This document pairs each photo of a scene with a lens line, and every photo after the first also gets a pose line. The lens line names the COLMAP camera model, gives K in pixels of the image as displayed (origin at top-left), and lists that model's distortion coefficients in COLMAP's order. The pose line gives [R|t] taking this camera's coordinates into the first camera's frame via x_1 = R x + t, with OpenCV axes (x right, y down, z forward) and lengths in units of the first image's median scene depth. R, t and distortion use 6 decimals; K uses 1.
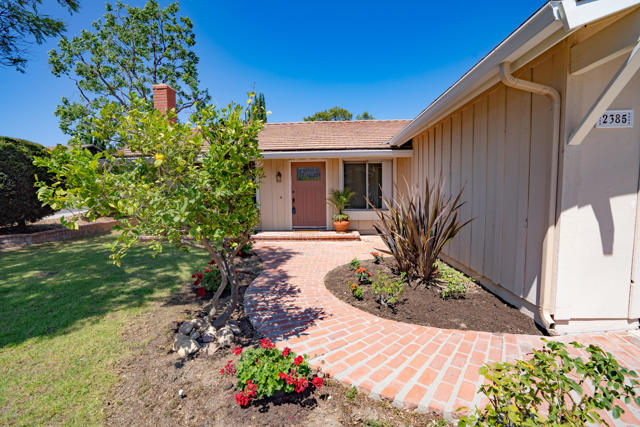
lens RADIAL K [[294.5, 0, 319.3], [0, 294.5, 212.5], [0, 0, 1]] dist [-0.020146, 0.000702]
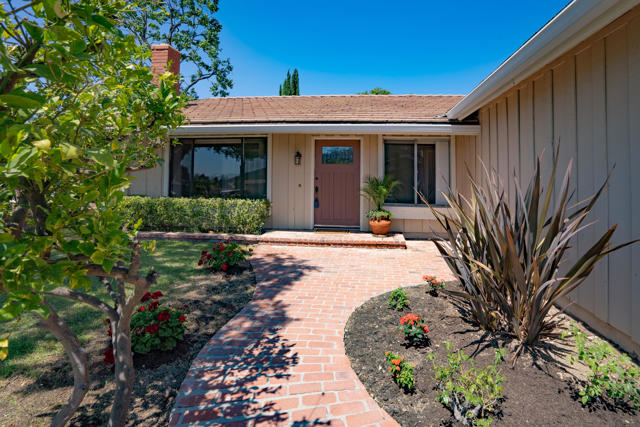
lens RADIAL K [[298.6, 0, 336.5], [0, 298.6, 165.9], [0, 0, 1]] dist [-0.015453, 0.000000]
pose [[0.996075, 0.021748, -0.085800, 0.028902], [-0.031401, 0.993121, -0.112803, -0.018153], [0.082757, 0.115054, 0.989906, 0.254179]]
